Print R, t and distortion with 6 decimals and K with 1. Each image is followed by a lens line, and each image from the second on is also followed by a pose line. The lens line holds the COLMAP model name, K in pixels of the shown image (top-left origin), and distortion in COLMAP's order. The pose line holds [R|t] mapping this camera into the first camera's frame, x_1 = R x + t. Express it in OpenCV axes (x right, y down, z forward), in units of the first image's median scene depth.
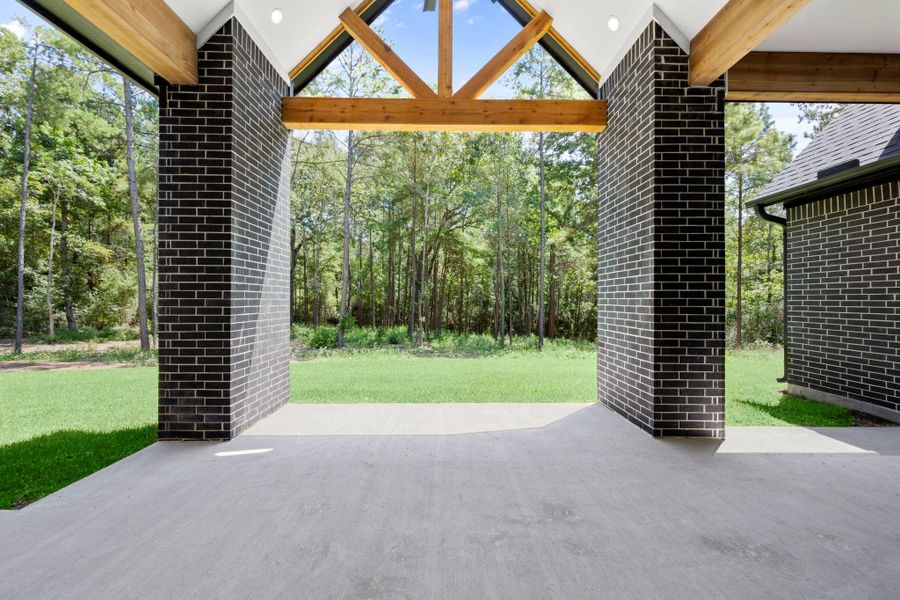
lens RADIAL K [[361.4, 0, 450.0], [0, 361.4, 300.0], [0, 0, 1]] dist [0.000957, 0.000224]
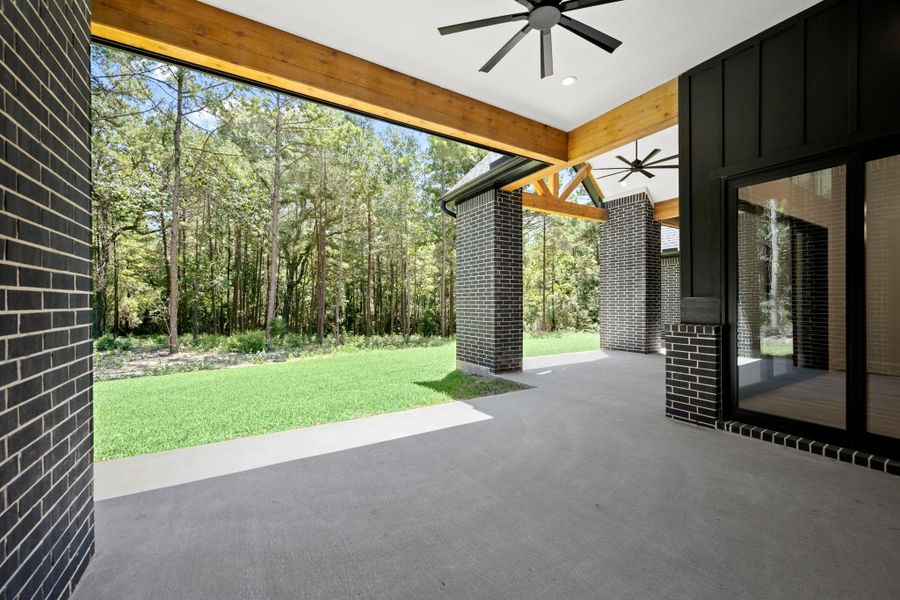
lens RADIAL K [[361.4, 0, 450.0], [0, 361.4, 300.0], [0, 0, 1]] dist [0.000957, 0.000224]
pose [[0.863214, 0.000243, 0.504838, -1.974776], [0.004928, 0.999948, -0.008908, 0.008980], [-0.504814, 0.010177, 0.863168, -0.525215]]
